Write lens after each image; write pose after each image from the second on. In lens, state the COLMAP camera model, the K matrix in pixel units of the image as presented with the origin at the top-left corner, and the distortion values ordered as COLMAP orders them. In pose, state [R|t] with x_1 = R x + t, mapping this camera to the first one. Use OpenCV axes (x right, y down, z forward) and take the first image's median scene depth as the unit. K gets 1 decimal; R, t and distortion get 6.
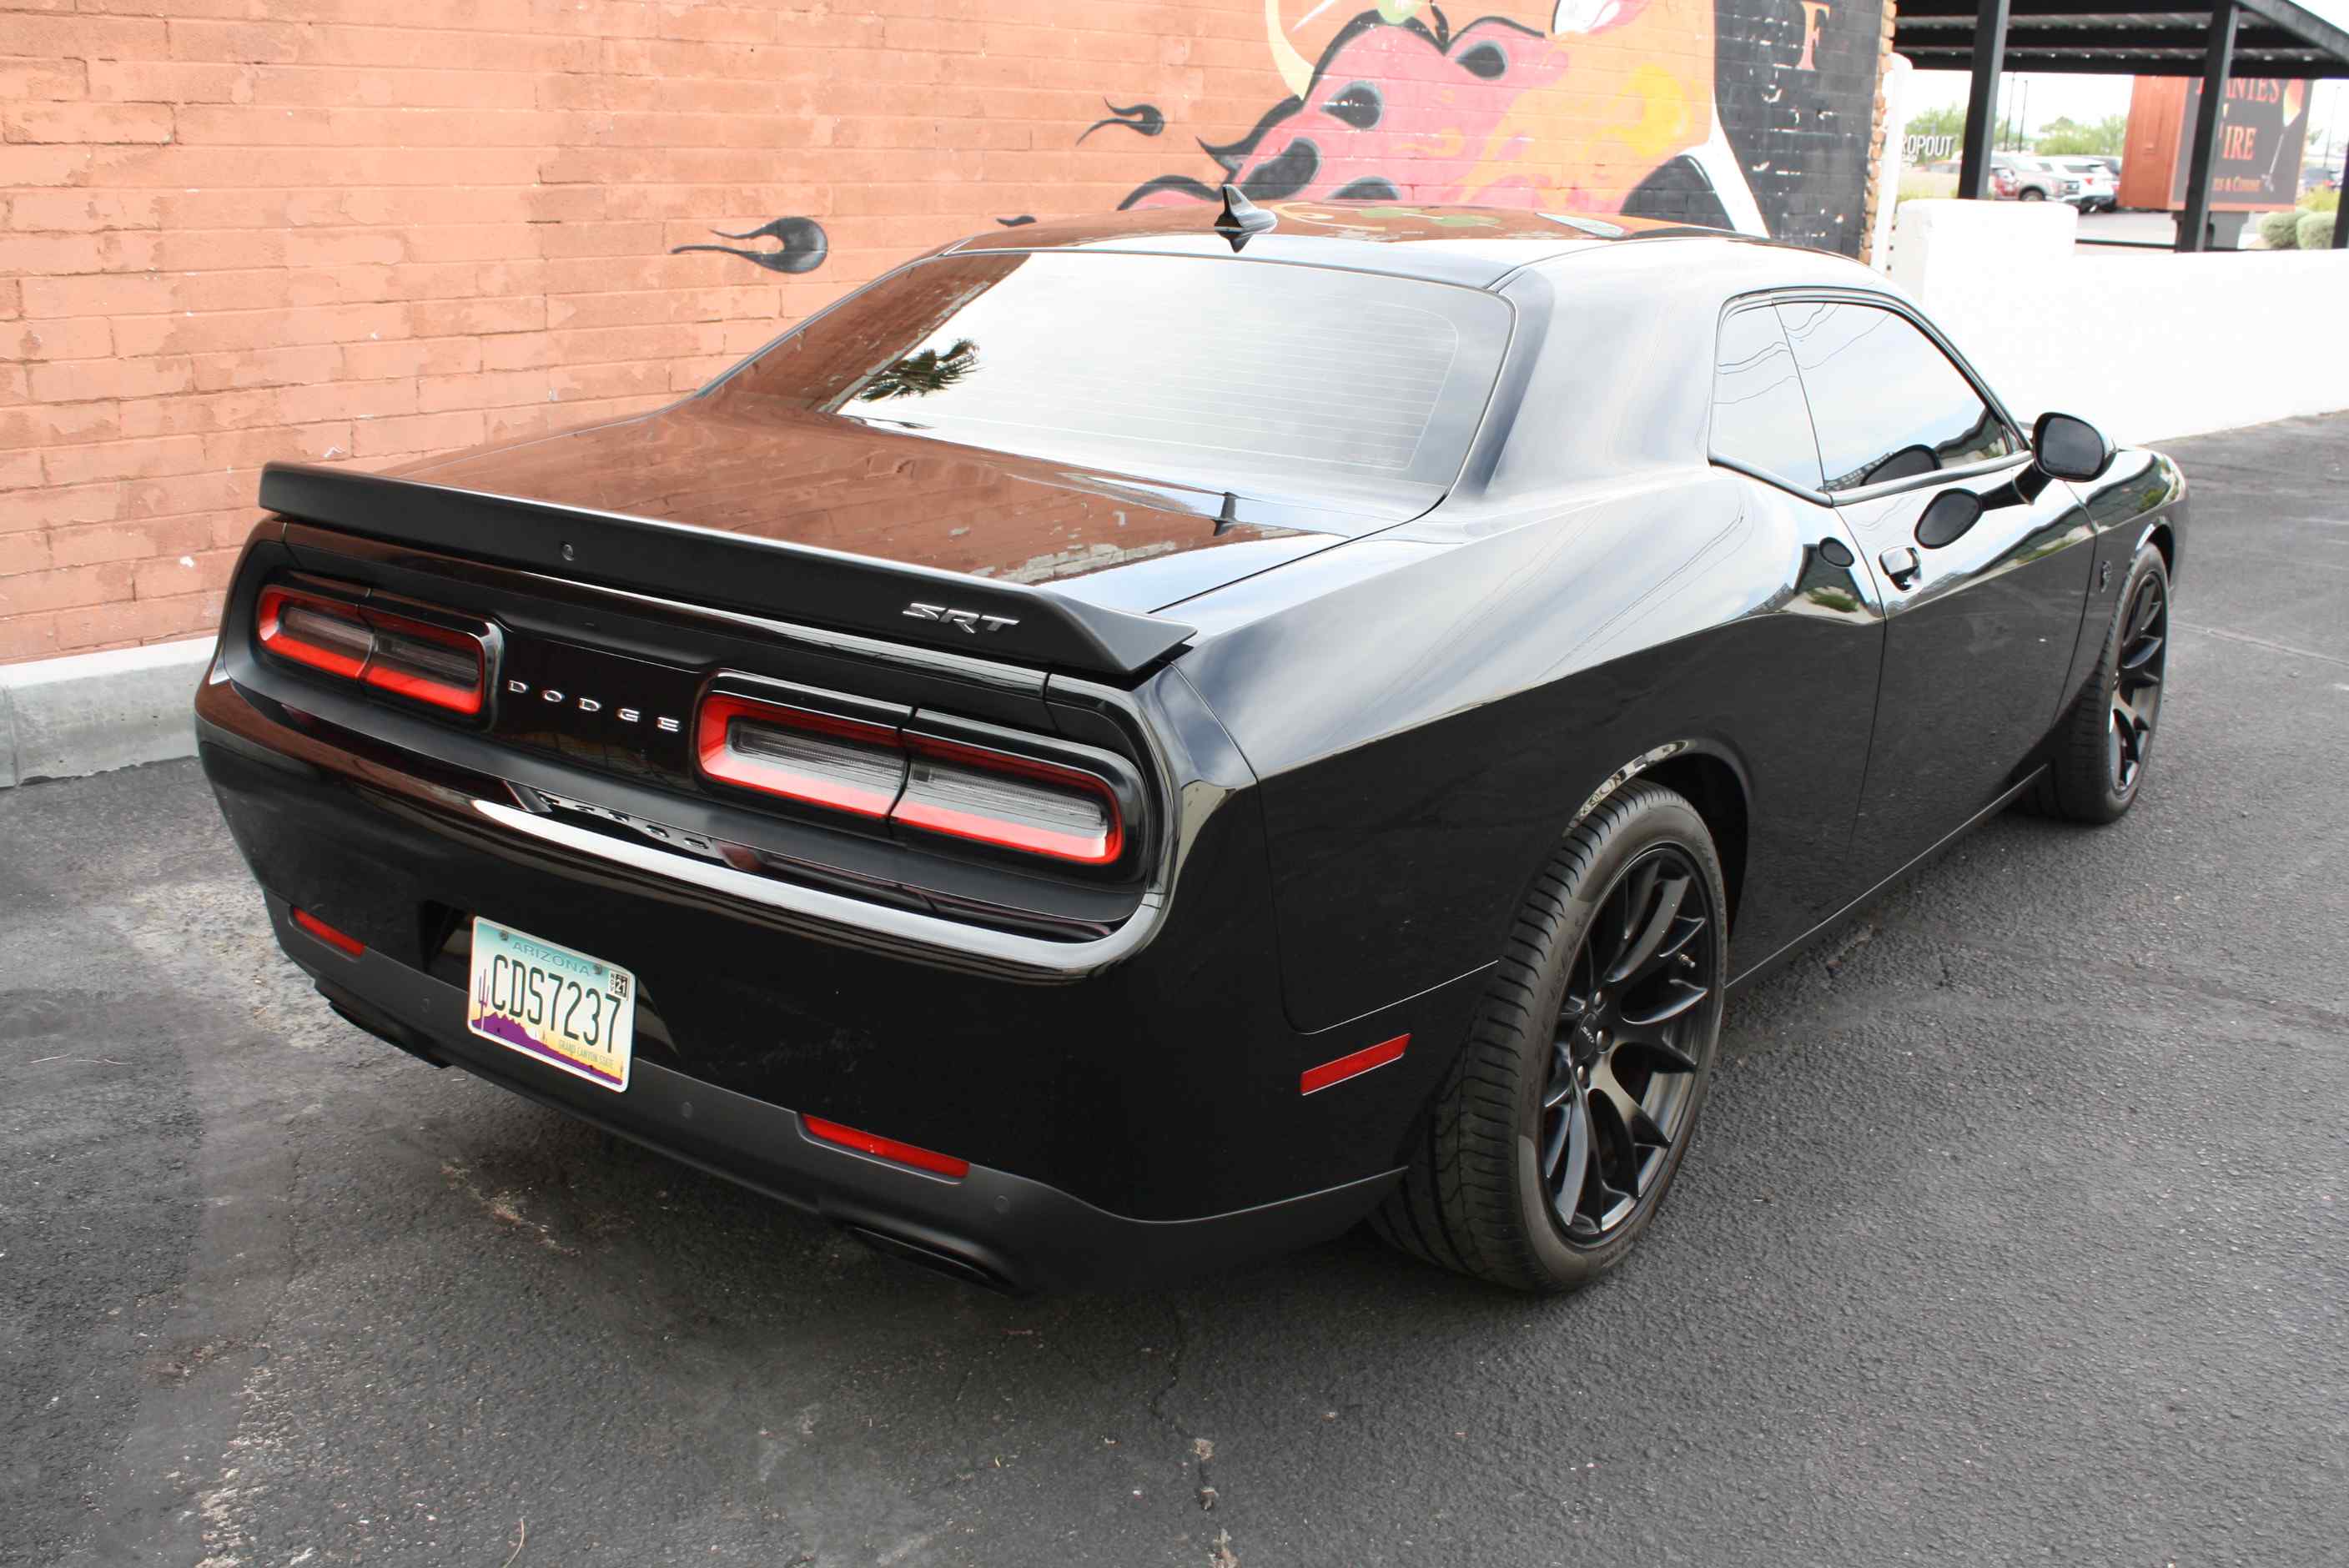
lens RADIAL K [[2171.3, 0, 1189.0], [0, 2171.3, 802.1], [0, 0, 1]] dist [-0.076401, 0.000000]
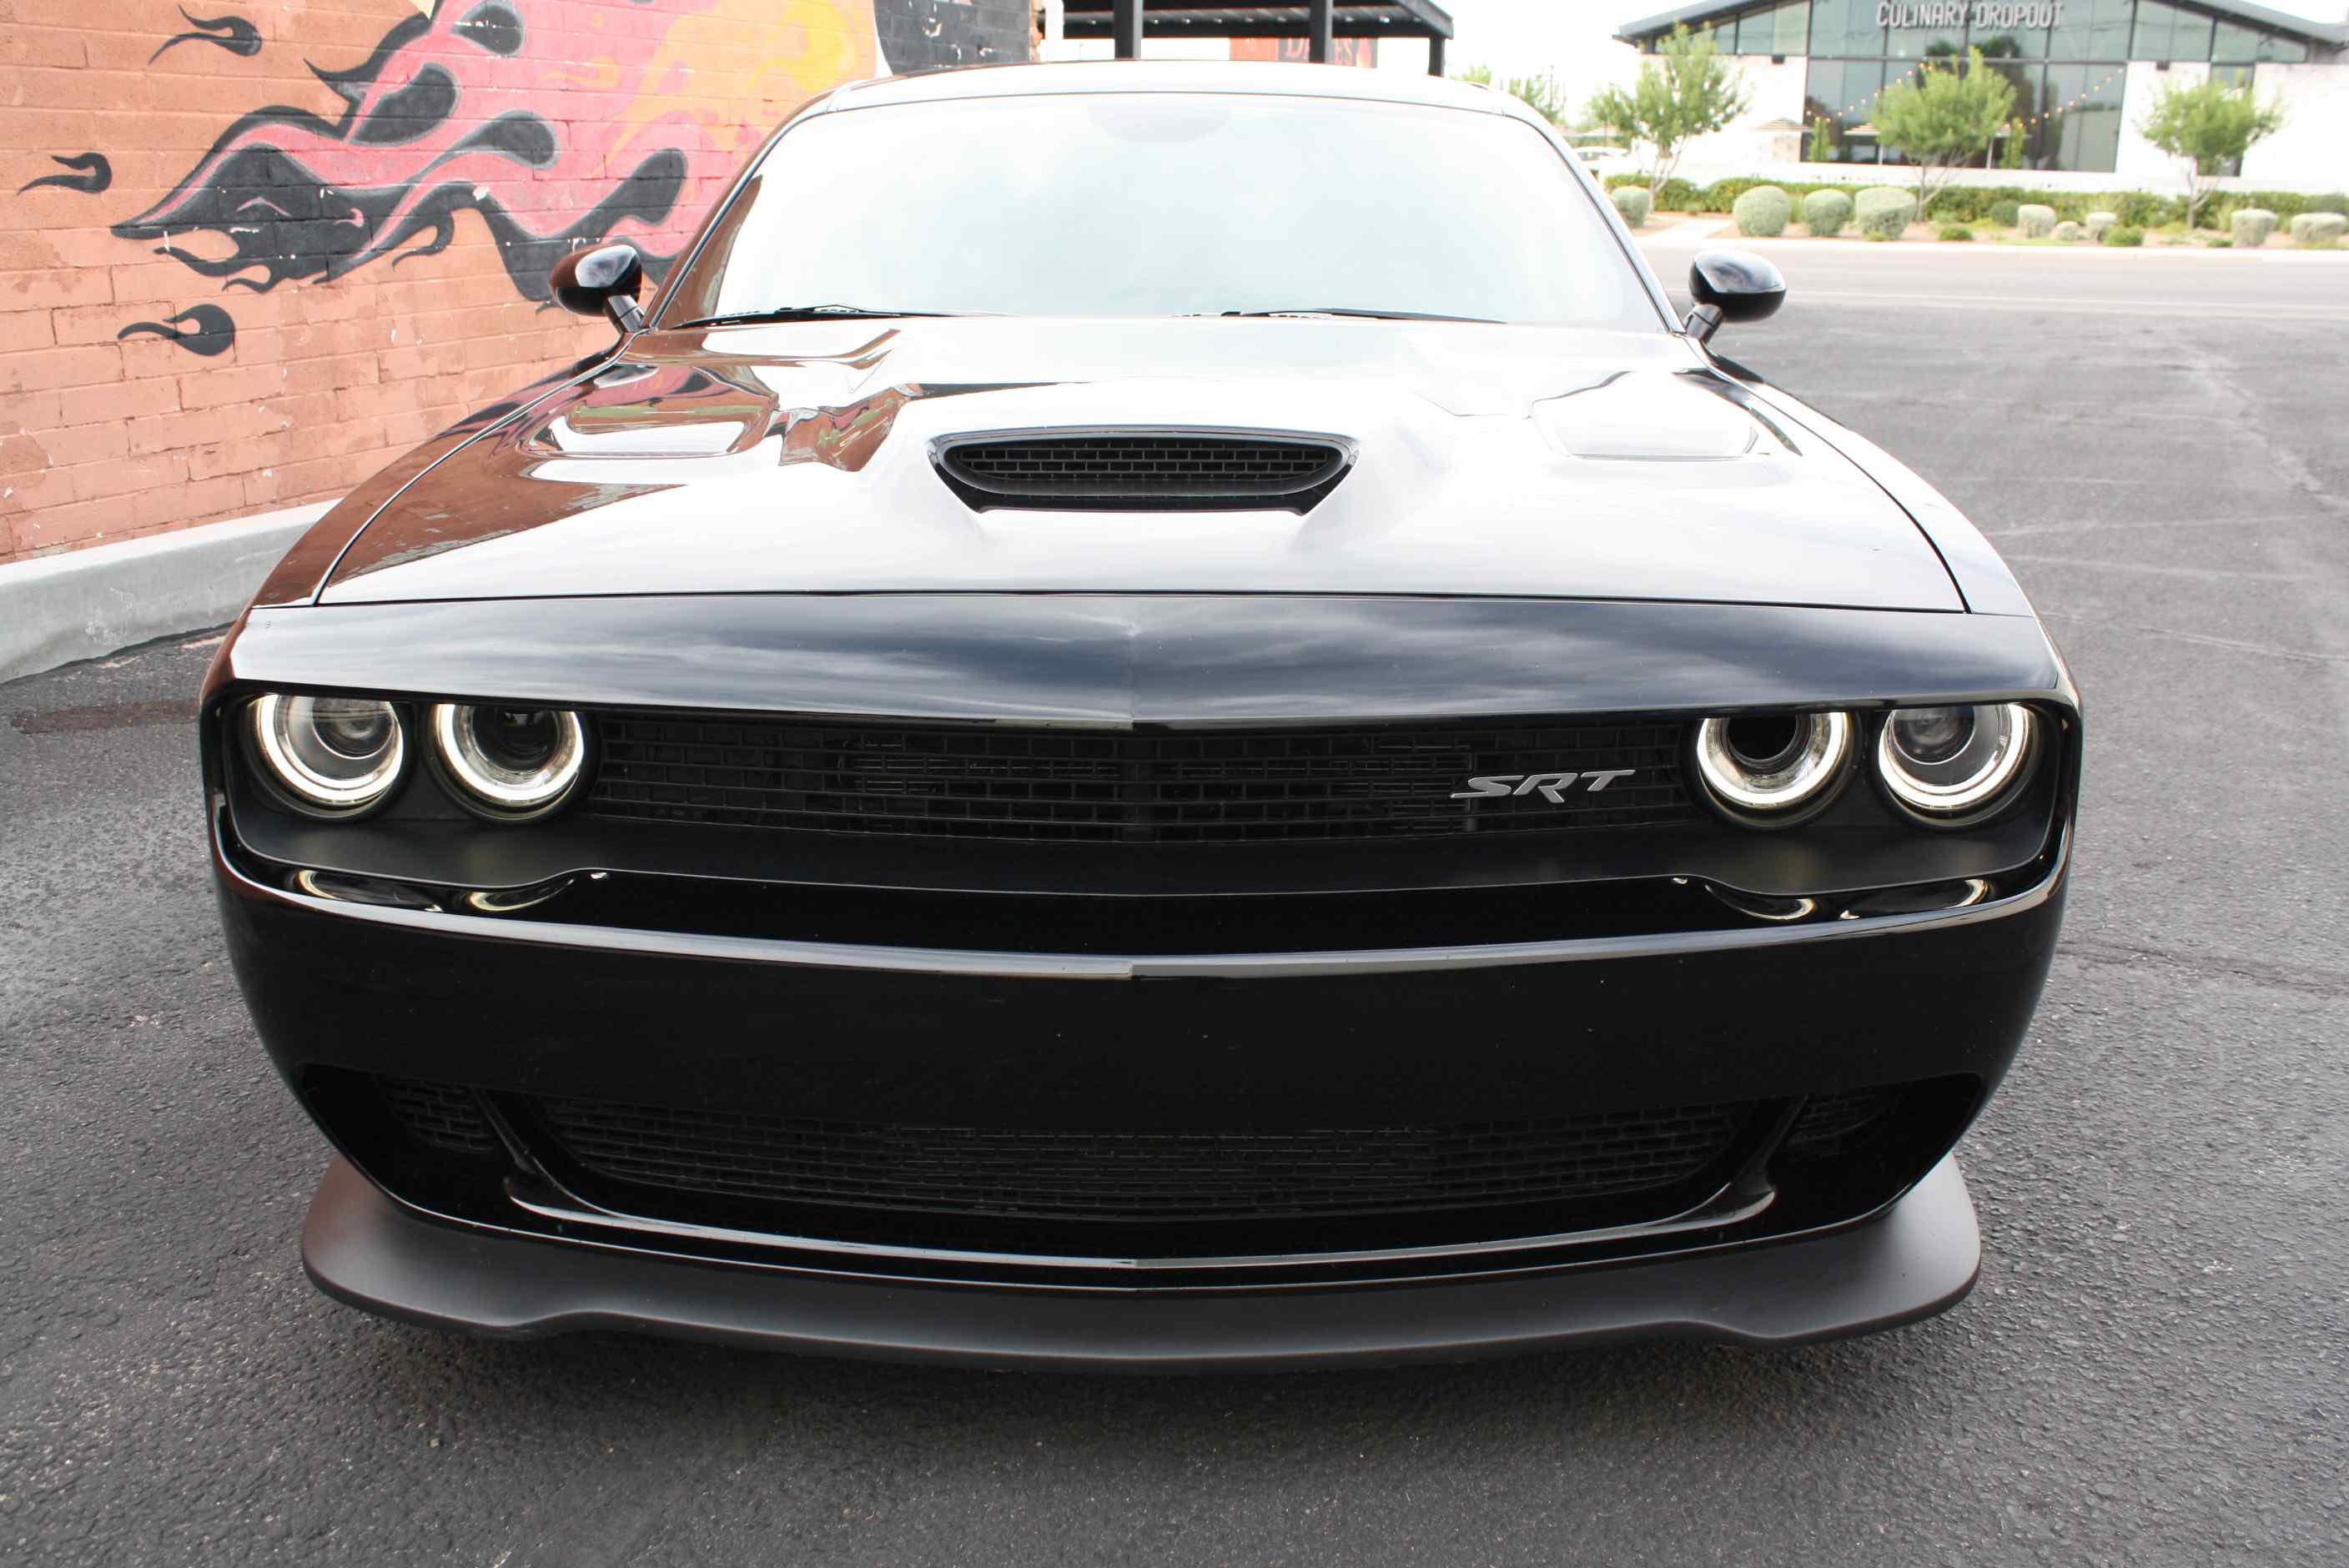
lens RADIAL K [[2087.8, 0, 1174.7], [0, 2087.8, 788.7], [0, 0, 1]] dist [-0.130305, 0.124039]
pose [[0.919919, -0.132102, 0.369187, -0.016873], [0.132085, 0.990912, 0.025446, -0.007262], [-0.369193, 0.025356, 0.929007, 0.194448]]
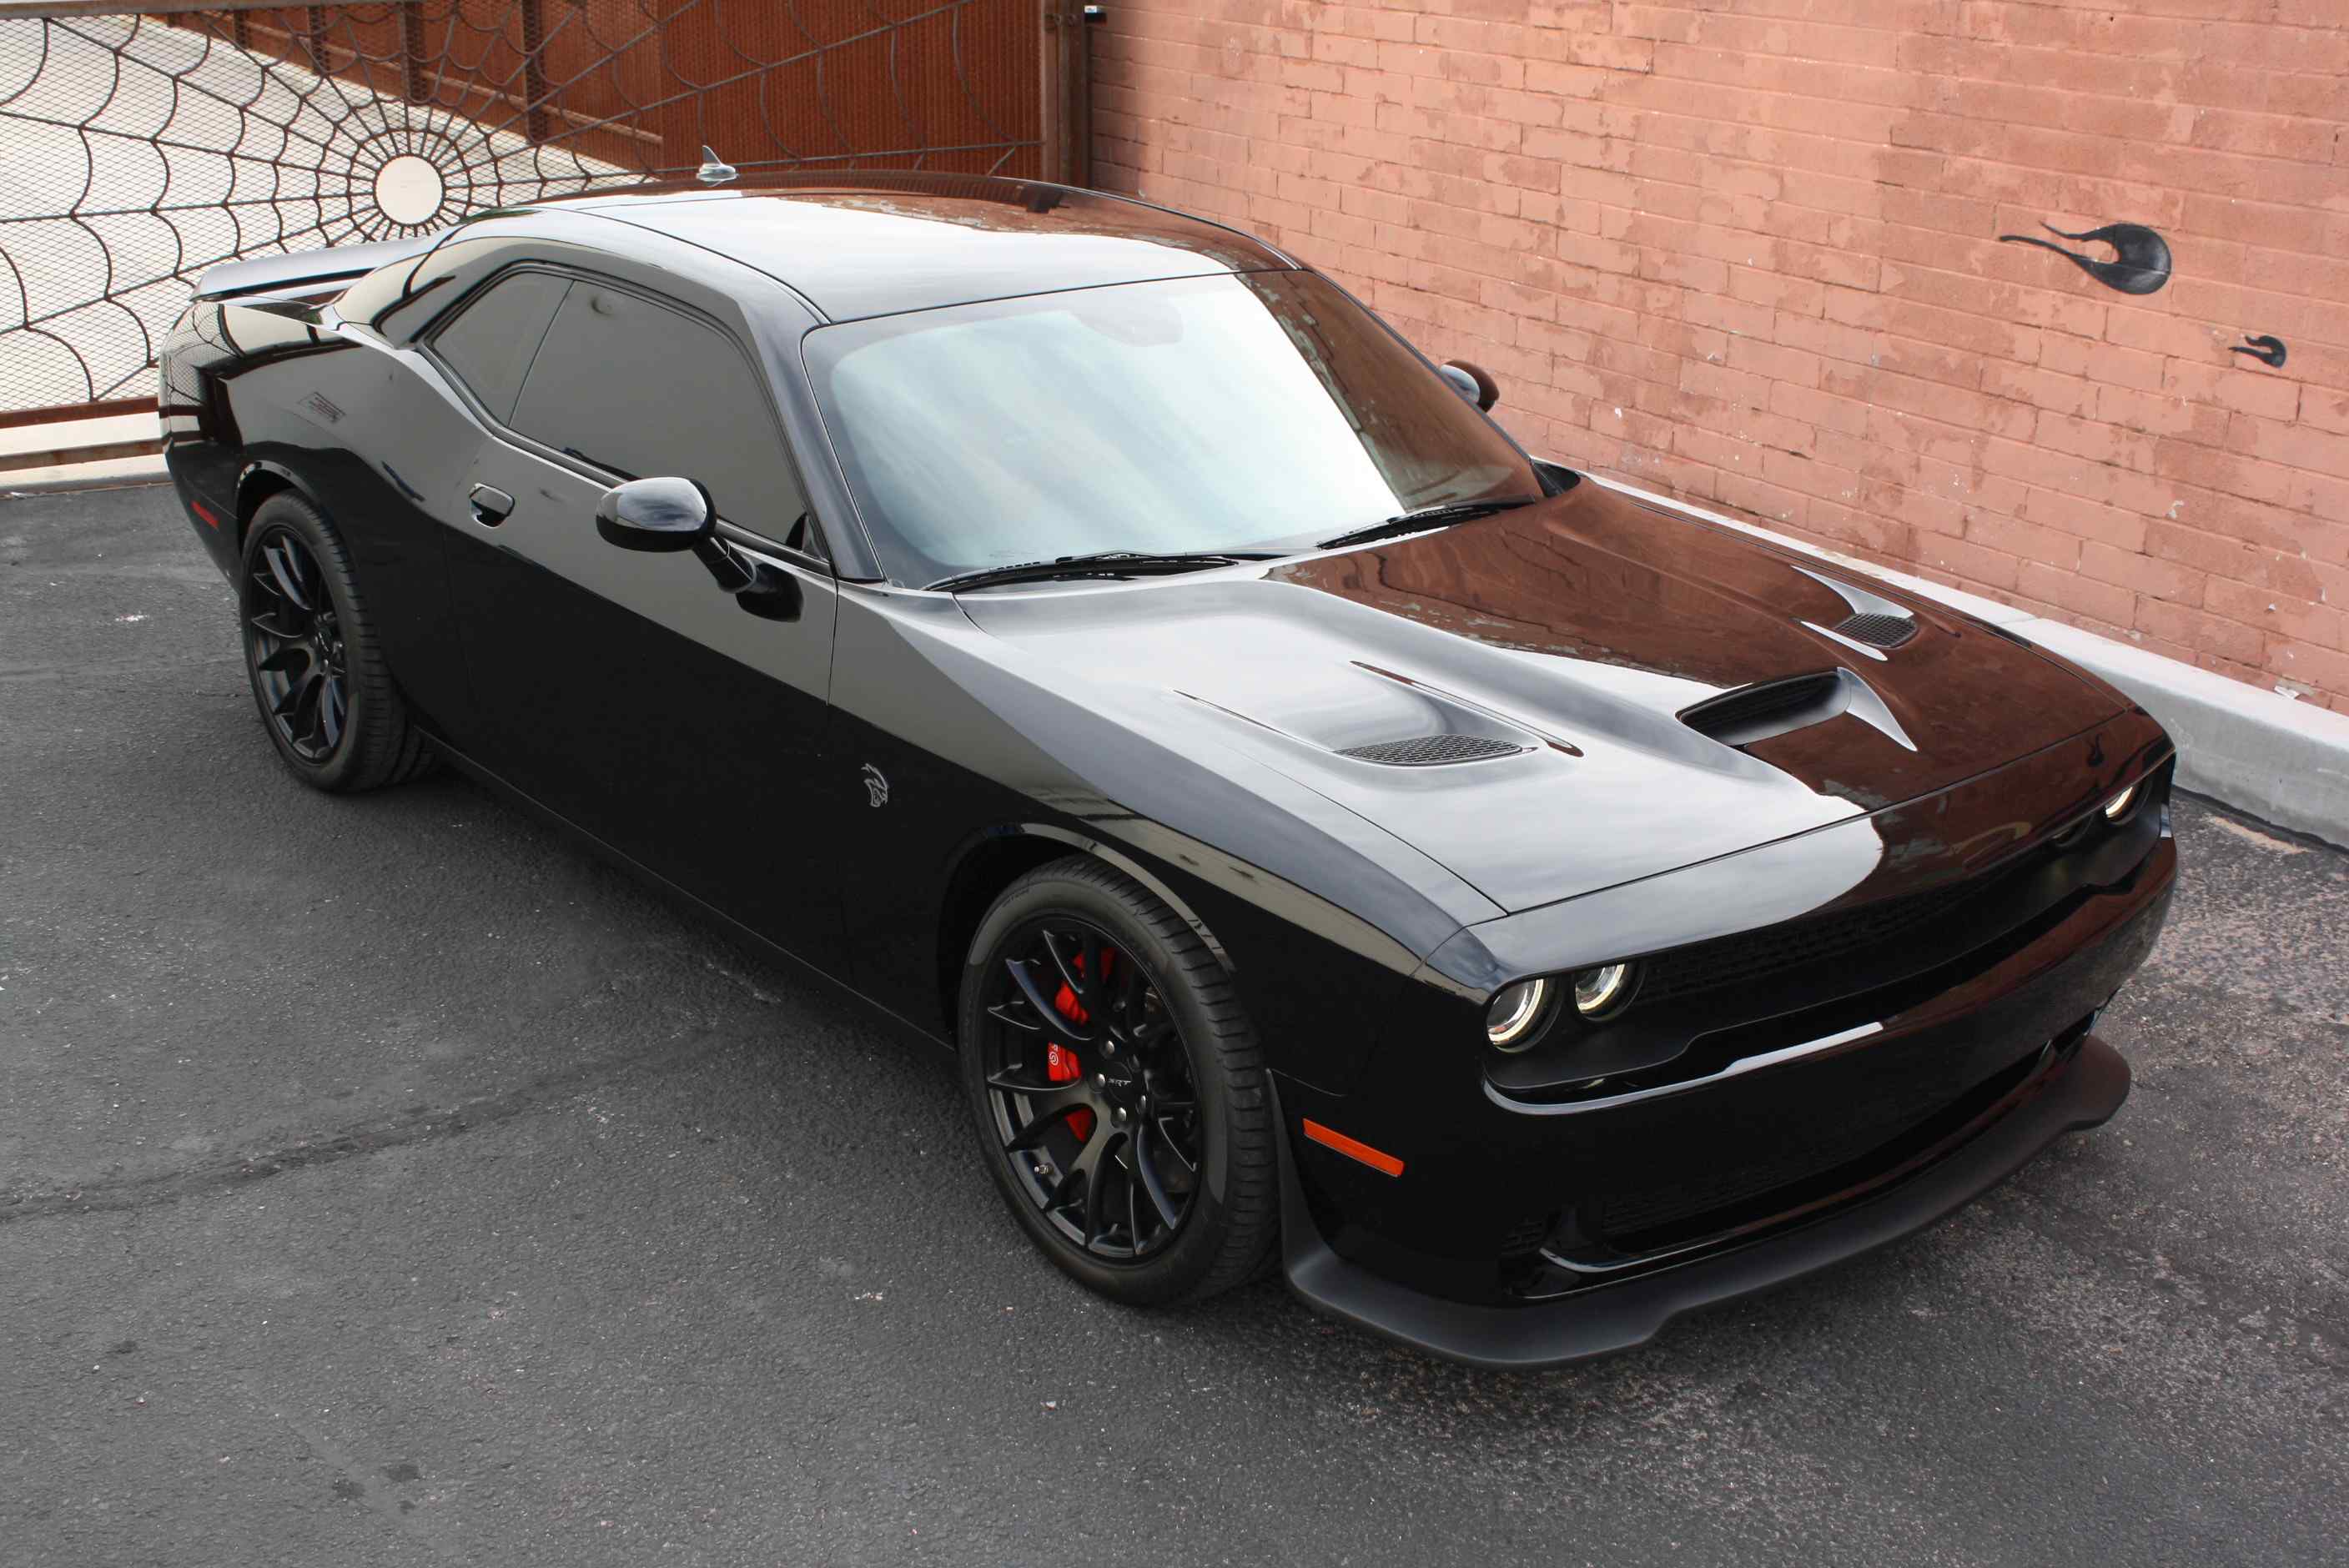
lens RADIAL K [[2789.9, 0, 1170.6], [0, 2789.9, 803.3], [0, 0, 1]] dist [-0.055909, 0.000000]
pose [[-0.245316, 0.298756, -0.922261, 0.977411], [-0.303518, 0.879833, 0.365746, -0.366788], [0.920704, 0.369646, -0.125159, 0.917386]]
